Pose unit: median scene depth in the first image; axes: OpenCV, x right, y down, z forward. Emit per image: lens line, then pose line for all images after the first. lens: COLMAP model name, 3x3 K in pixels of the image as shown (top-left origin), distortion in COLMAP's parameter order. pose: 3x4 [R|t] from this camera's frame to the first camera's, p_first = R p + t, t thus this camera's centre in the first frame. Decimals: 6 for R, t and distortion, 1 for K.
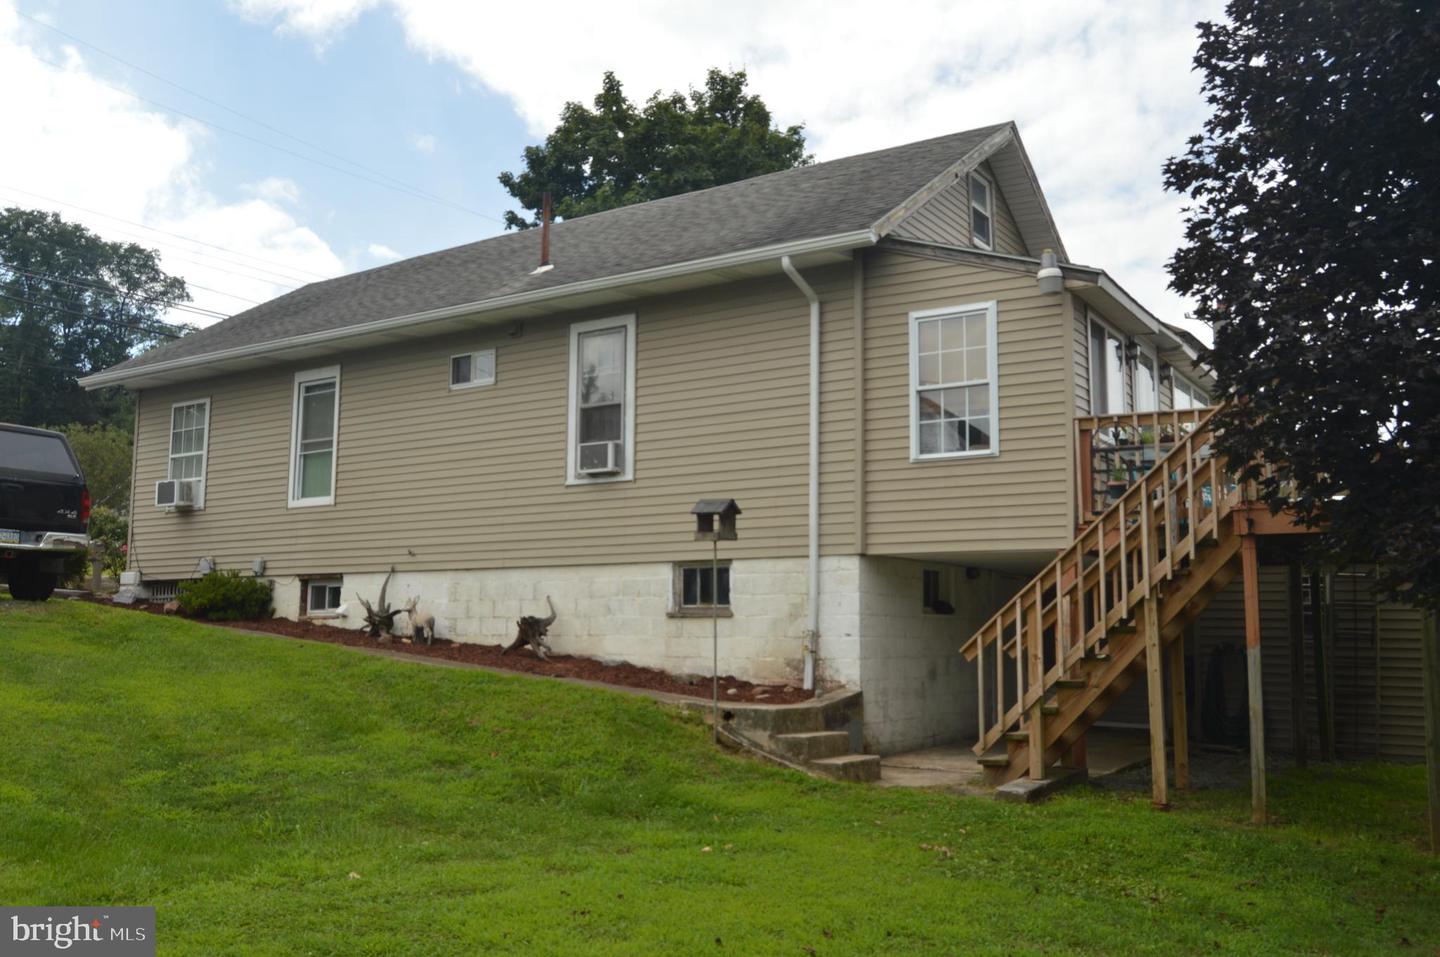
lens RADIAL K [[1253.8, 0, 720.0], [0, 1253.8, 478.5], [0, 0, 1]] dist [0.001661, -0.003218]
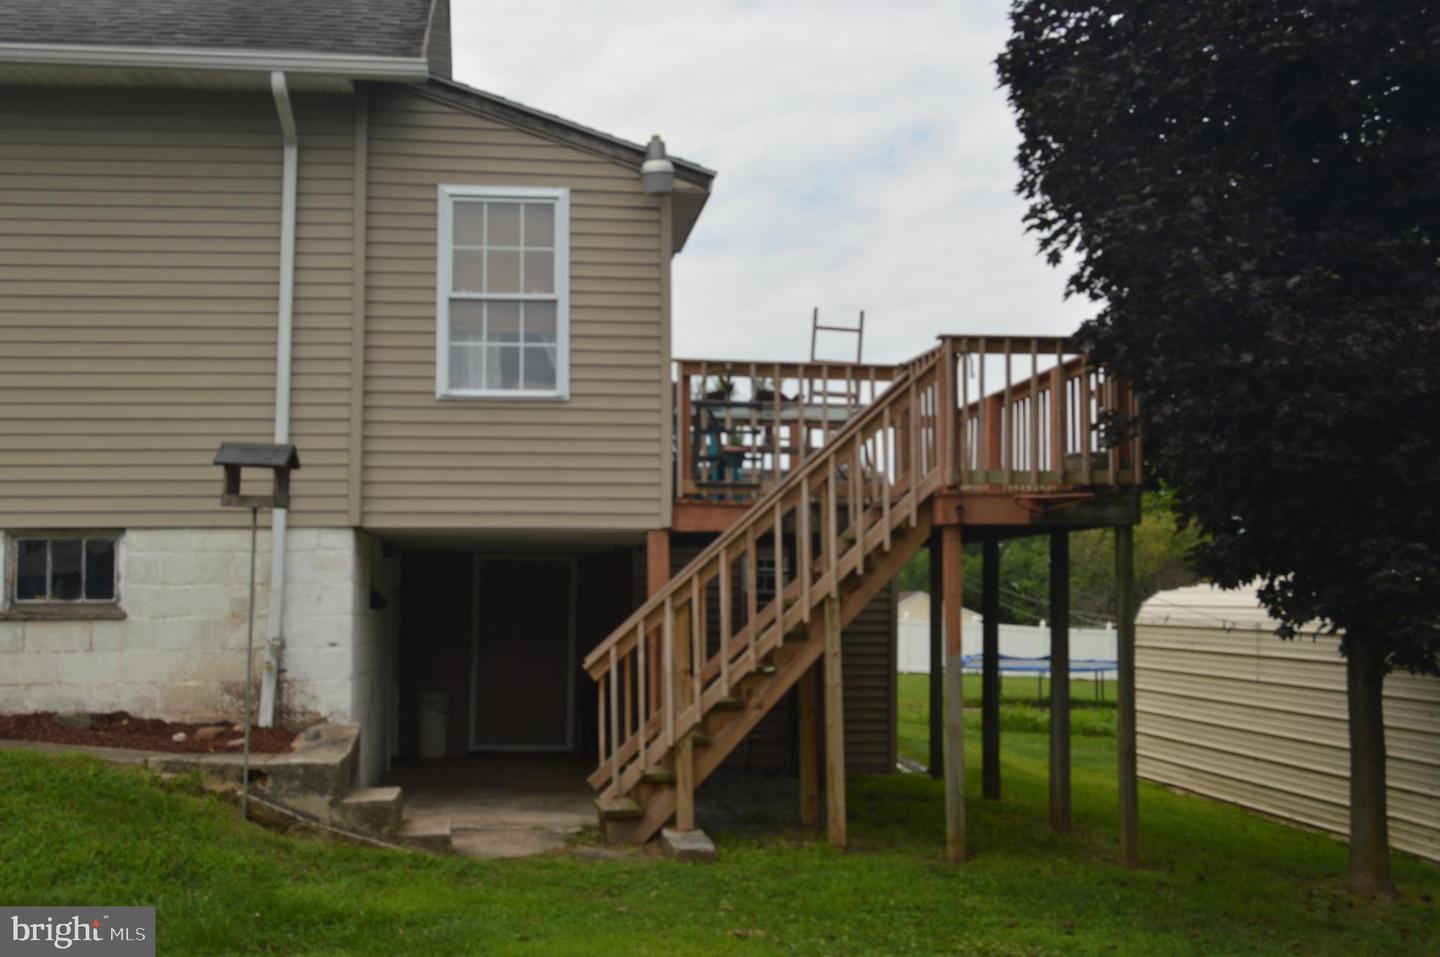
lens RADIAL K [[1727.4, 0, 720.3], [0, 1727.4, 460.3], [0, 0, 1]] dist [0.014622, 0.013018]
pose [[0.772149, 0.043643, 0.633941, -0.337092], [-0.067746, 0.997607, 0.013835, -0.002539], [-0.631820, -0.053630, 0.773257, 0.144020]]
